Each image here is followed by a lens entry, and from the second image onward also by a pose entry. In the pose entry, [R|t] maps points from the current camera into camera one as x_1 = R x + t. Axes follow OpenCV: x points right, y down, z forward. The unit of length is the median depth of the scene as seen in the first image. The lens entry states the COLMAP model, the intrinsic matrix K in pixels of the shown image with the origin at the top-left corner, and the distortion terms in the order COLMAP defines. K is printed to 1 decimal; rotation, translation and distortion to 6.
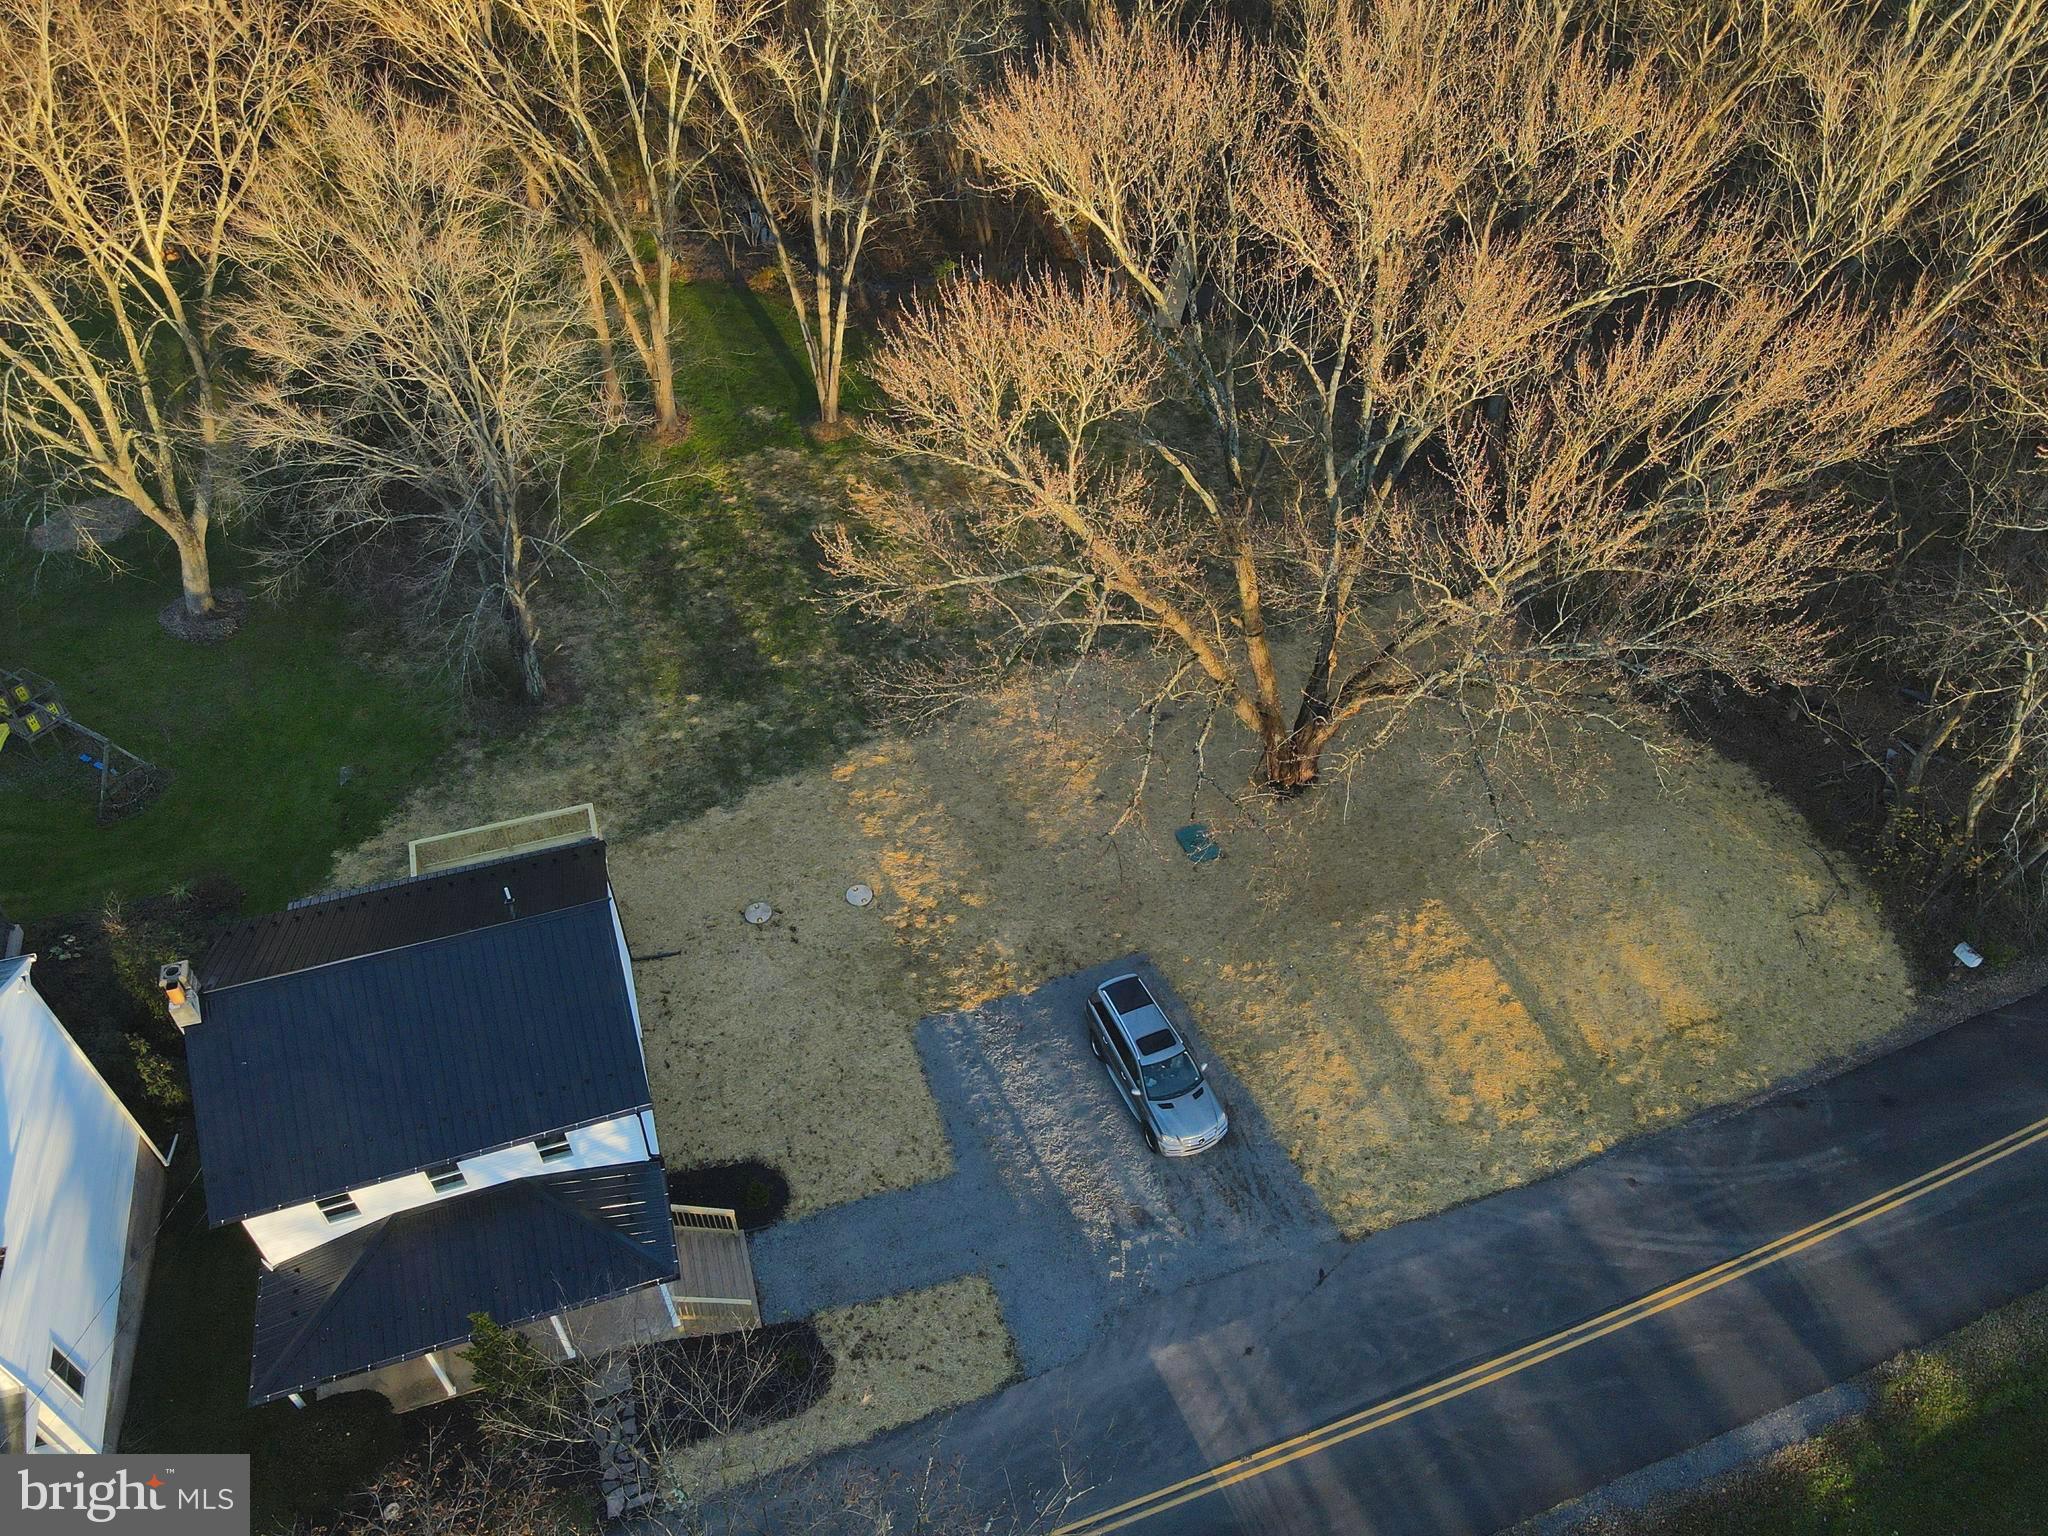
lens RADIAL K [[1491.3, 0, 1023.0], [0, 1491.3, 770.4], [0, 0, 1]] dist [0.015844, 0.009066]
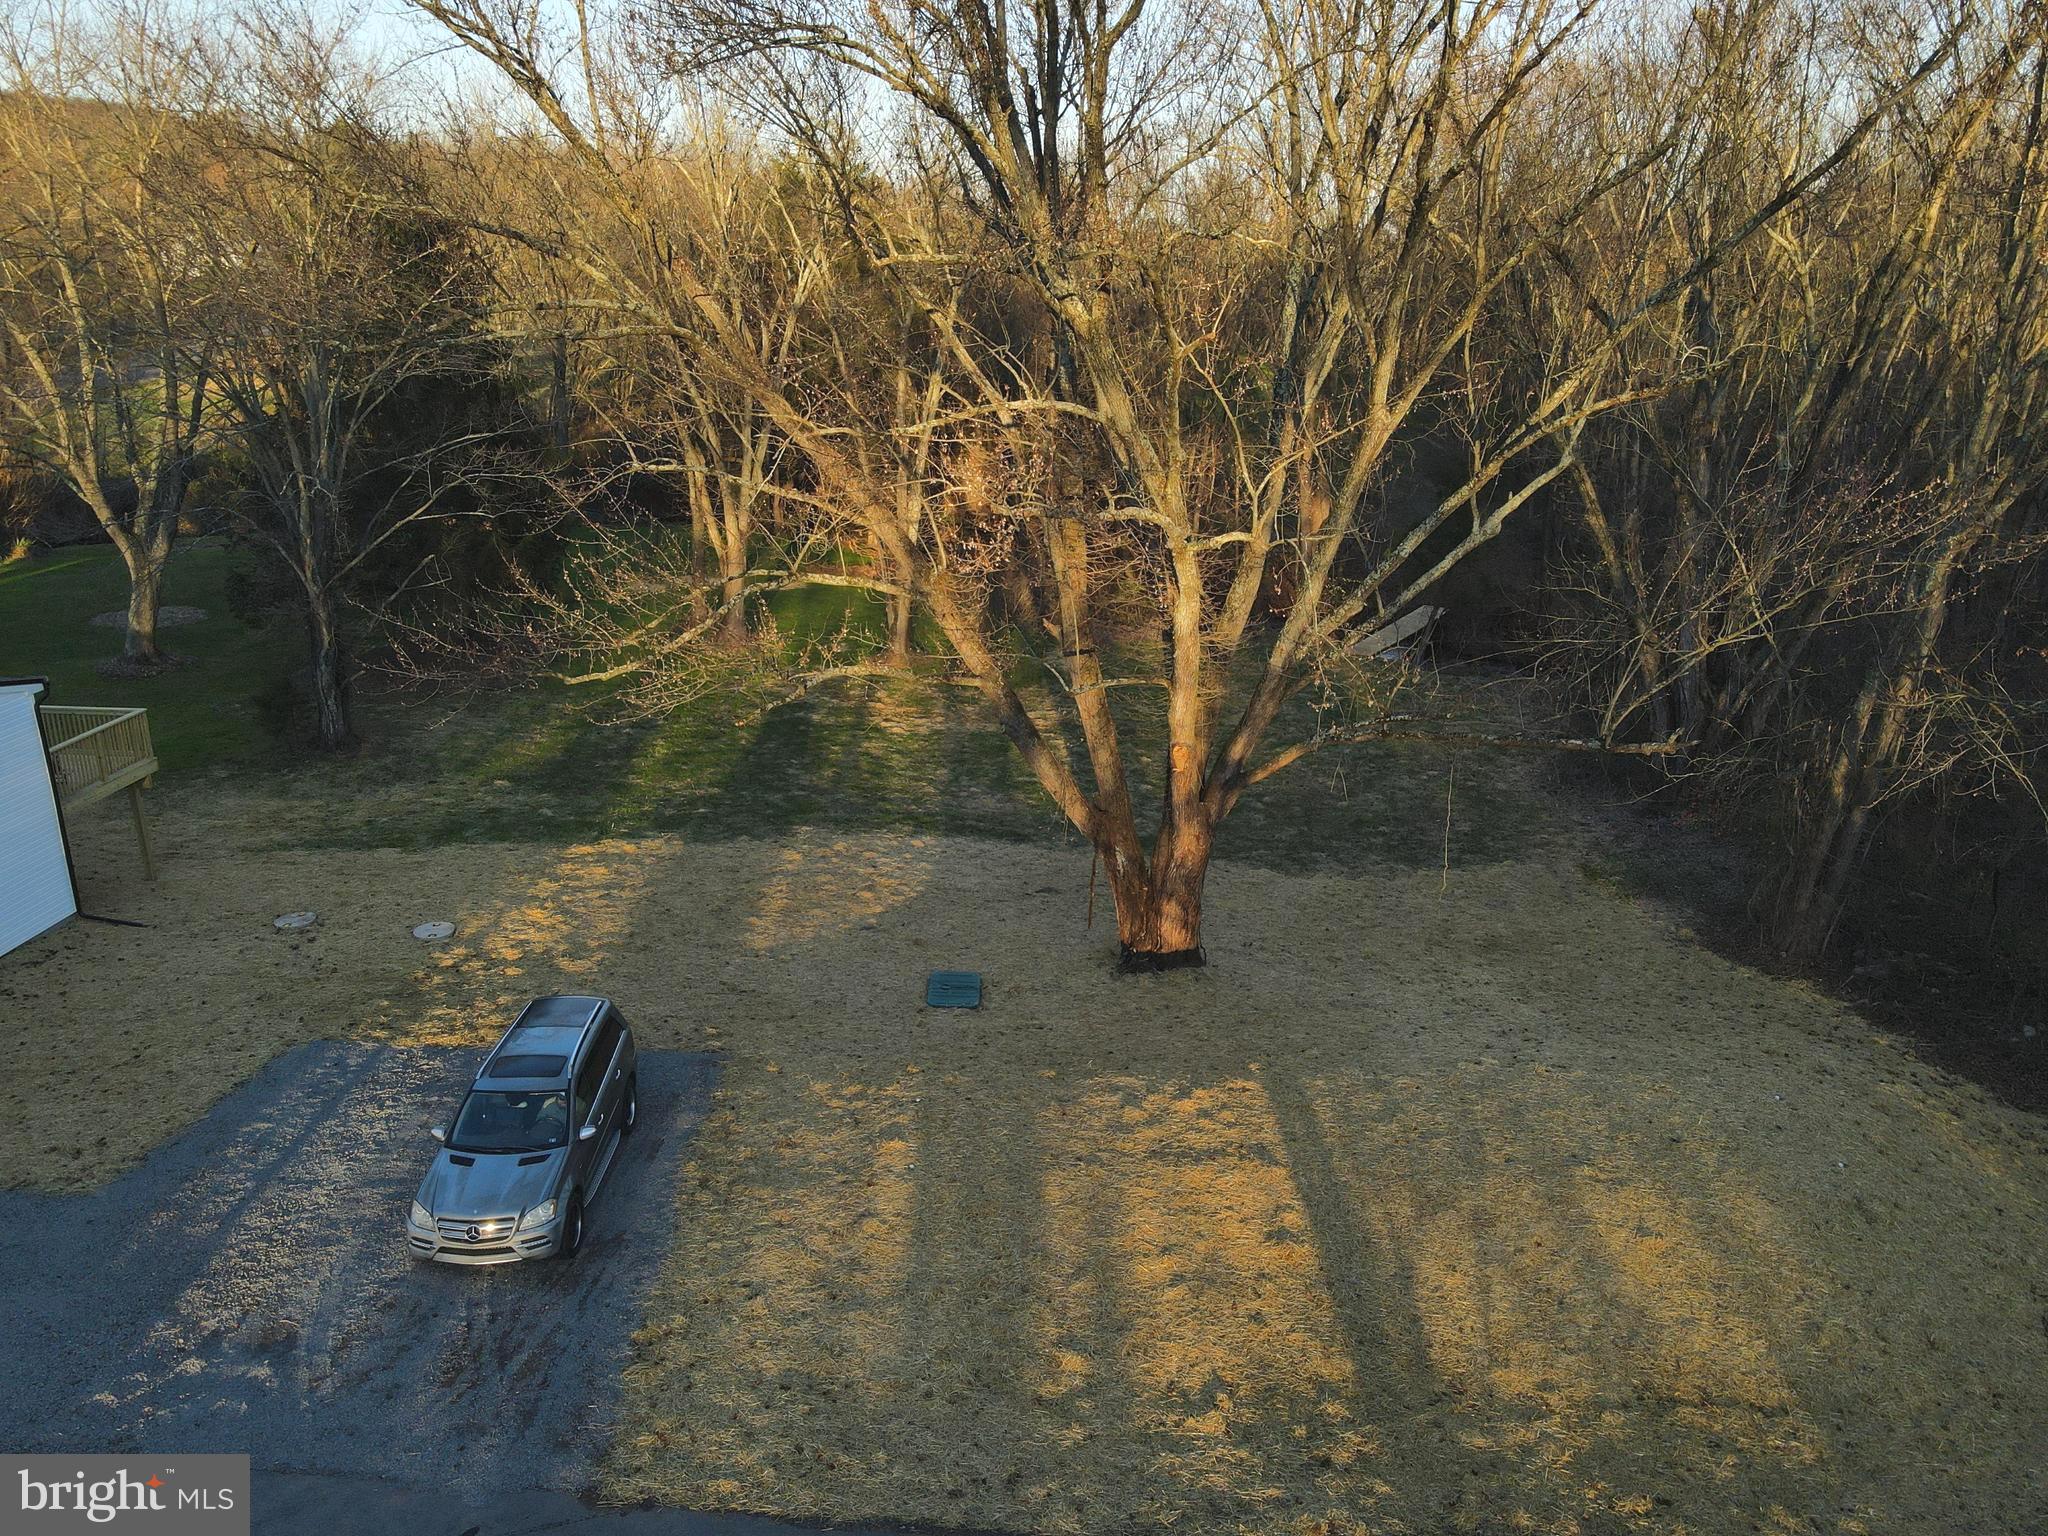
lens RADIAL K [[1491.3, 0, 1028.0], [0, 1491.3, 764.0], [0, 0, 1]] dist [0.015844, 0.009066]
pose [[0.926935, 0.120727, -0.355271, 0.399028], [-0.268389, 0.875003, -0.402911, 0.235622], [0.262221, 0.468823, 0.843472, 0.502514]]
